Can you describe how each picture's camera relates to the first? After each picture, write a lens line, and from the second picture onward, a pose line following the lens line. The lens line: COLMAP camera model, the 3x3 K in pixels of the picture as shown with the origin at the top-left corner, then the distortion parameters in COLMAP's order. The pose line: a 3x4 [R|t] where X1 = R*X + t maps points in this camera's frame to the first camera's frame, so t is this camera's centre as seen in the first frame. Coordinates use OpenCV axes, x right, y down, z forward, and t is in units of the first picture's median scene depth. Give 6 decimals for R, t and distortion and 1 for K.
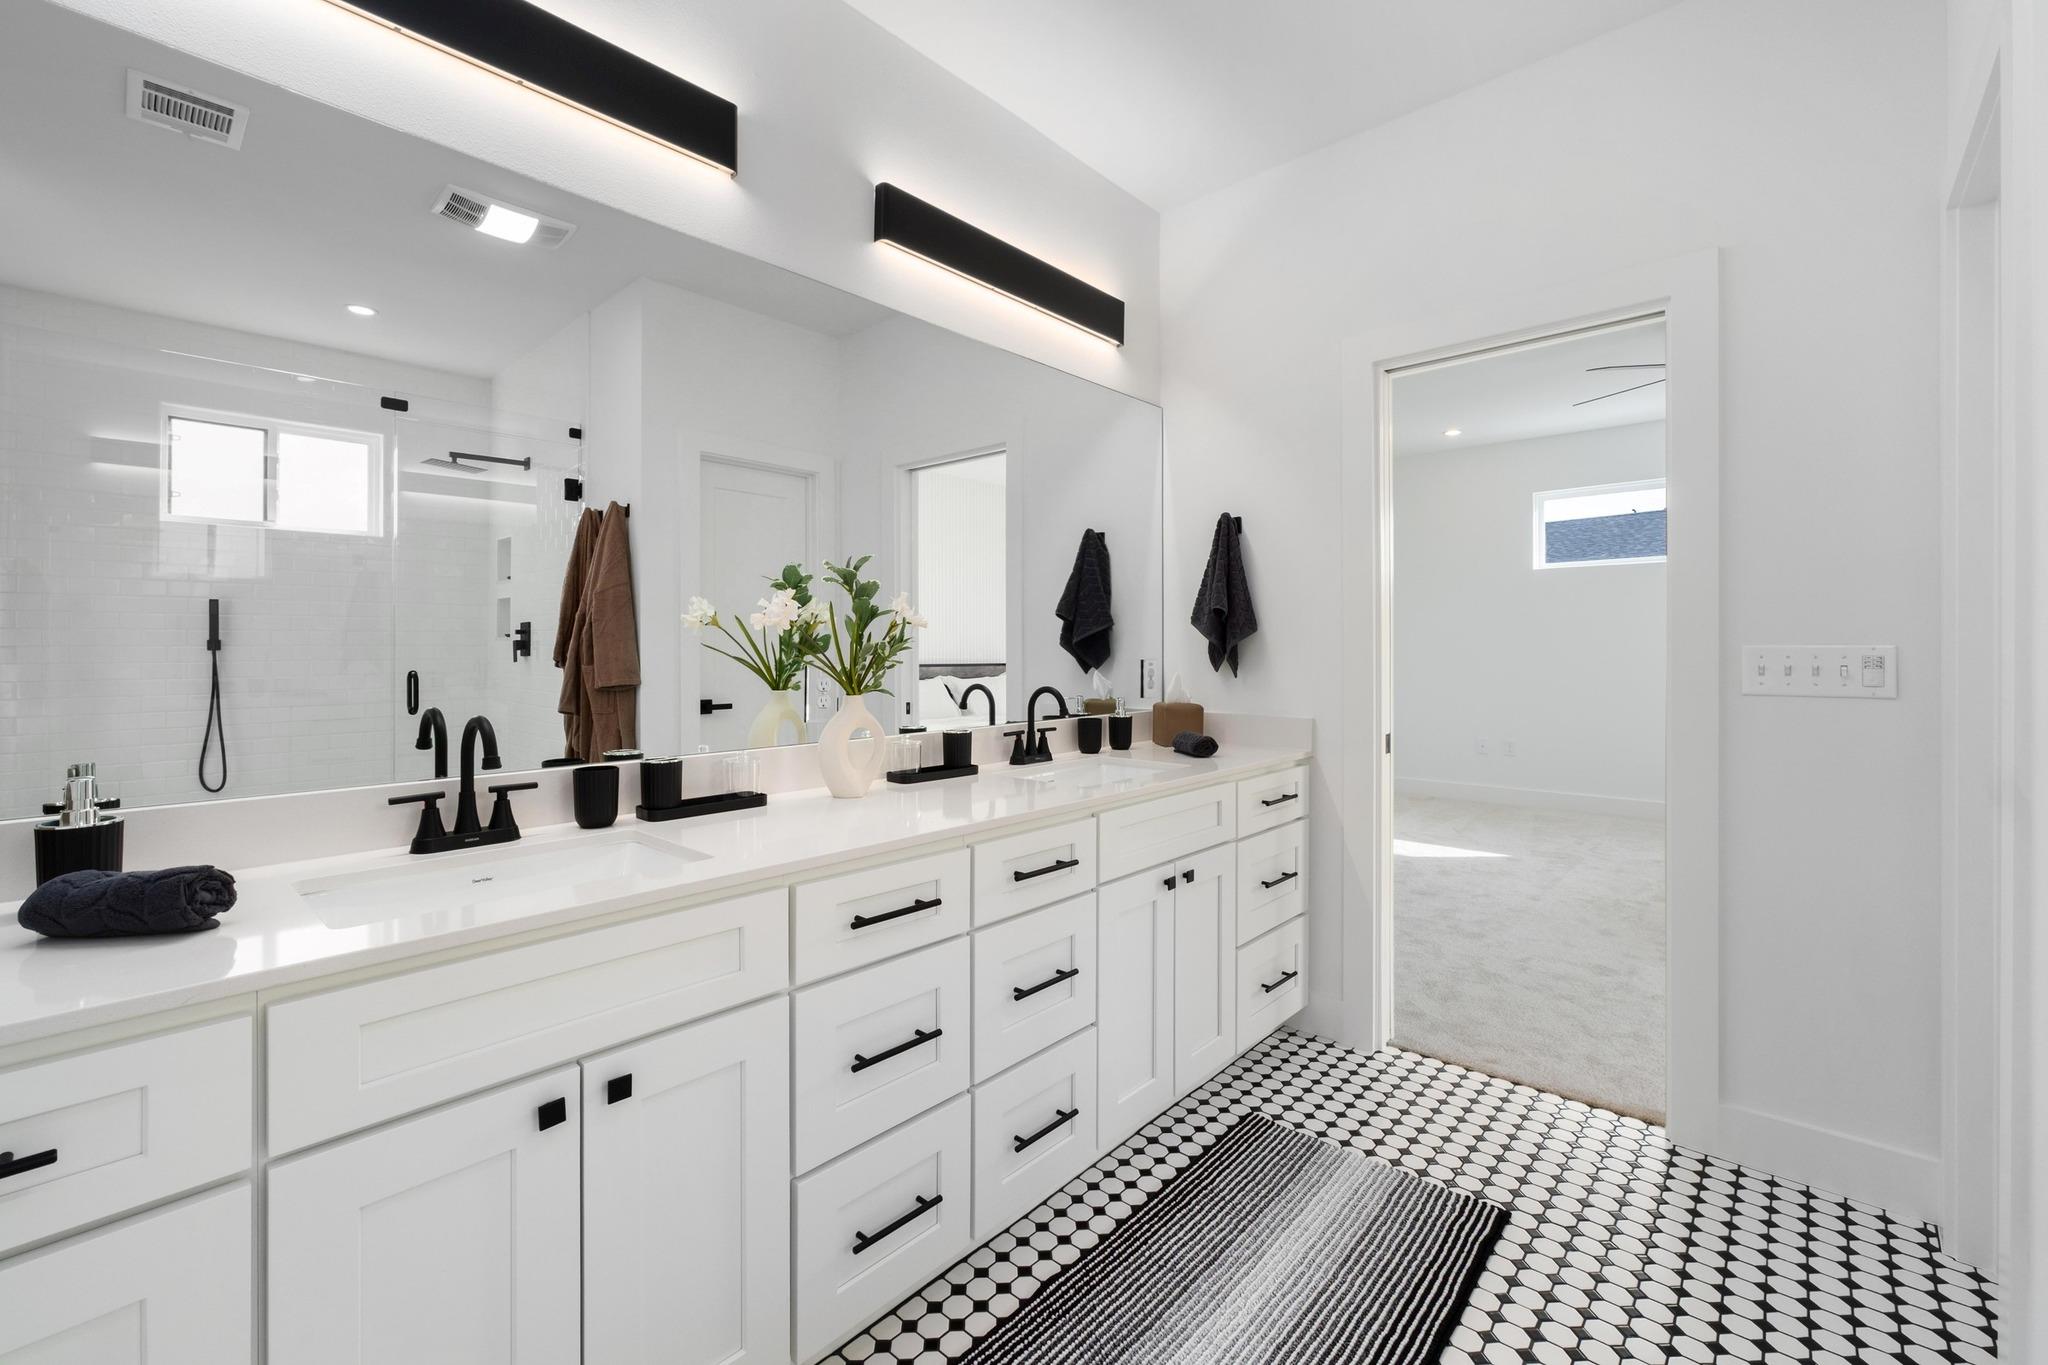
lens RADIAL K [[870.8, 0, 1037.8], [0, 870.8, 656.5], [0, 0, 1]] dist [0.000843, 0.000998]
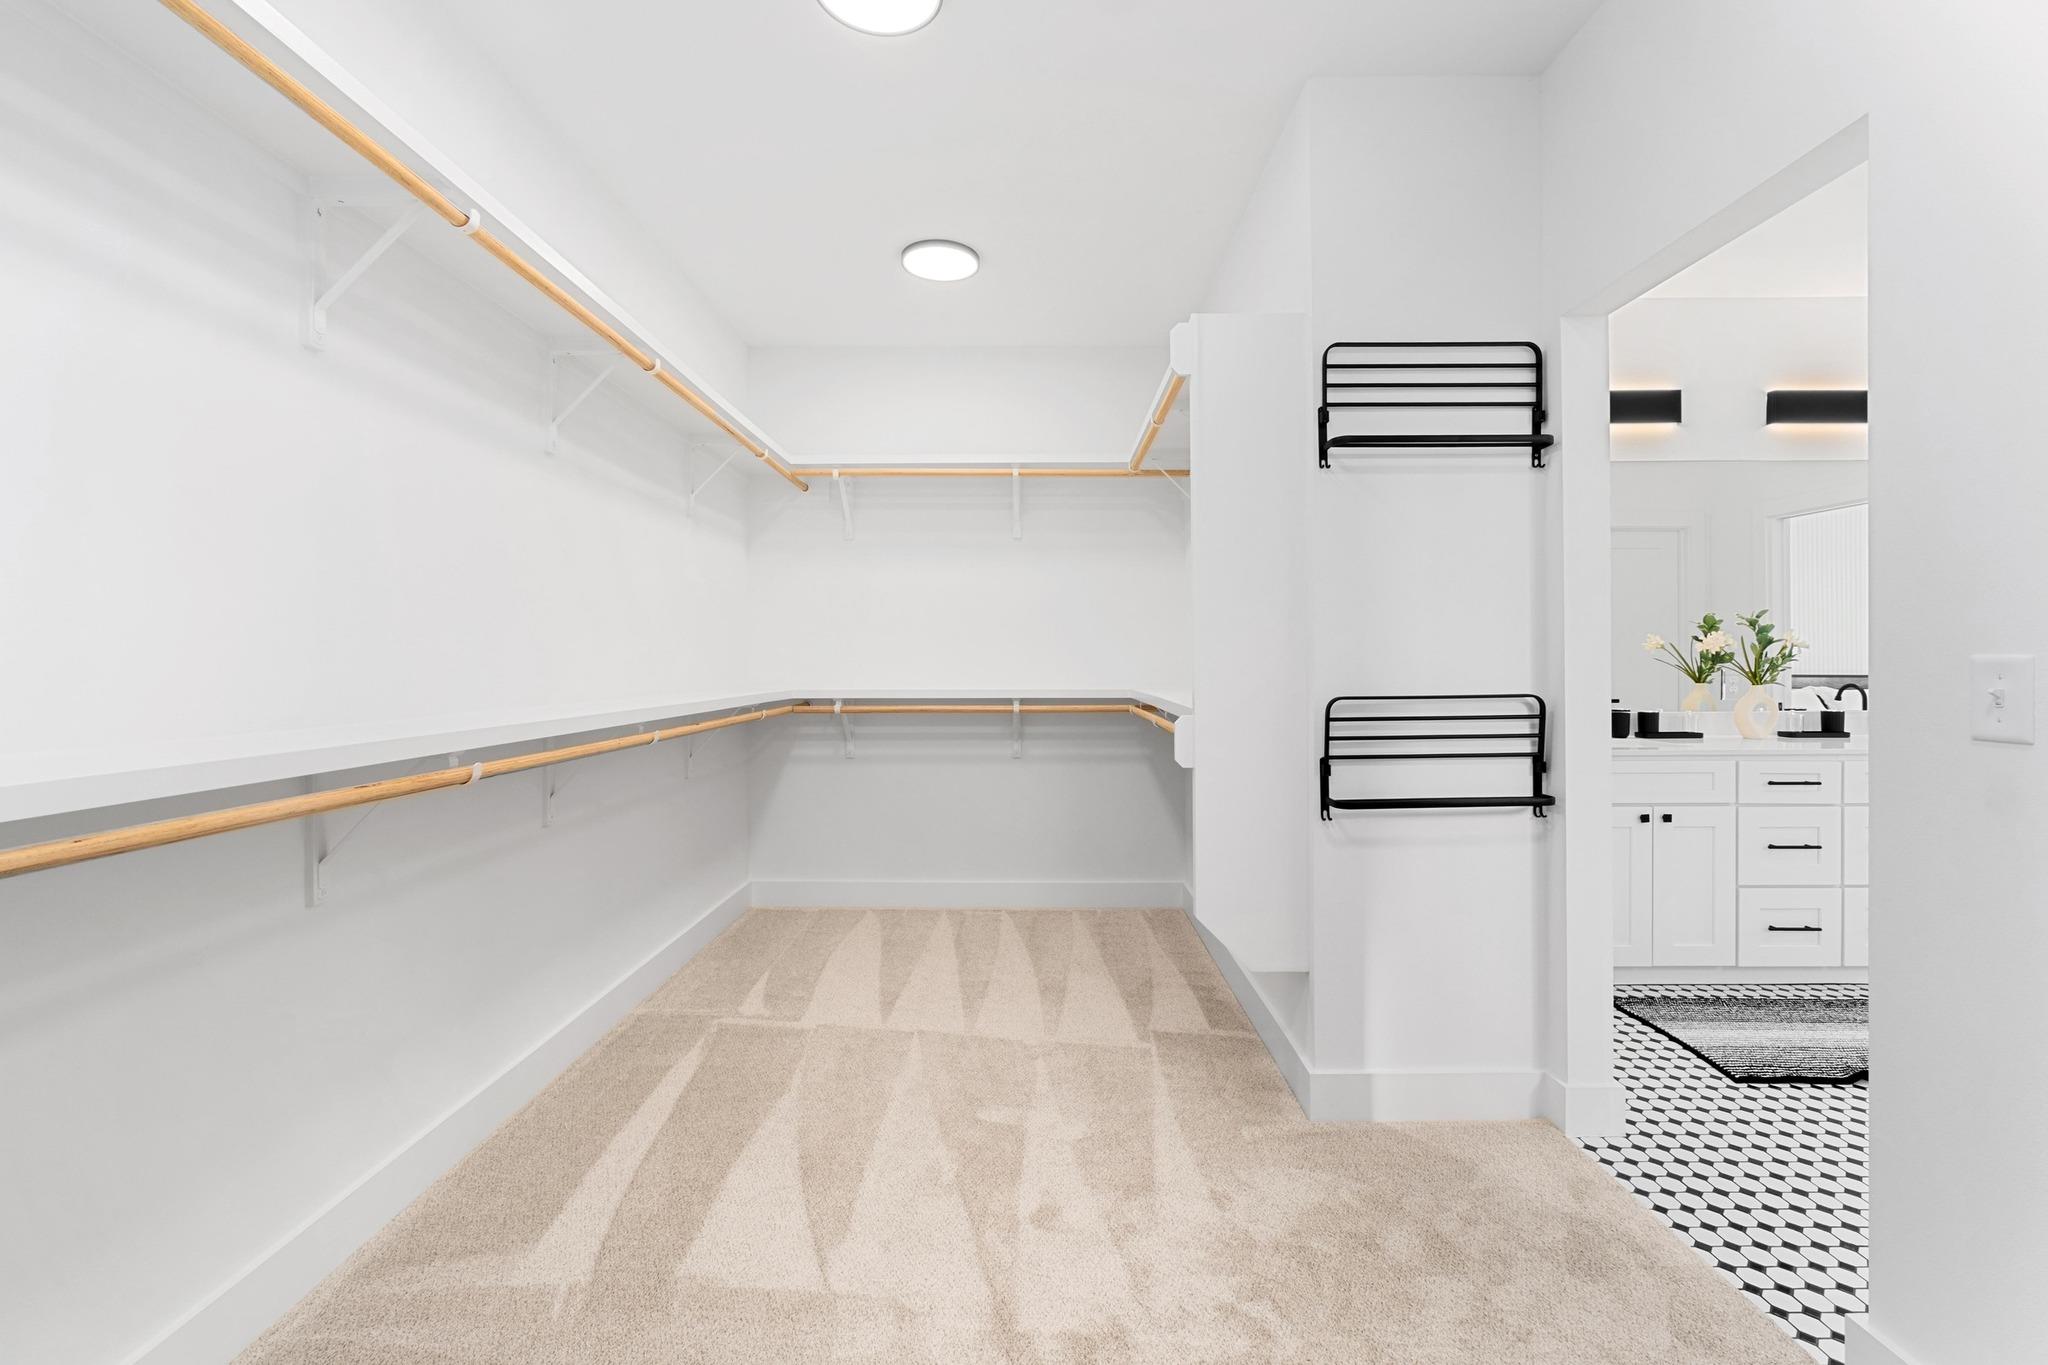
lens RADIAL K [[870.8, 0, 1037.8], [0, 870.8, 656.5], [0, 0, 1]] dist [0.000843, 0.000998]
pose [[0.669401, -0.005902, -0.742878, 0.143464], [-0.005087, 0.999909, -0.012528, 0.013678], [0.742884, 0.012166, 0.669310, -1.378234]]
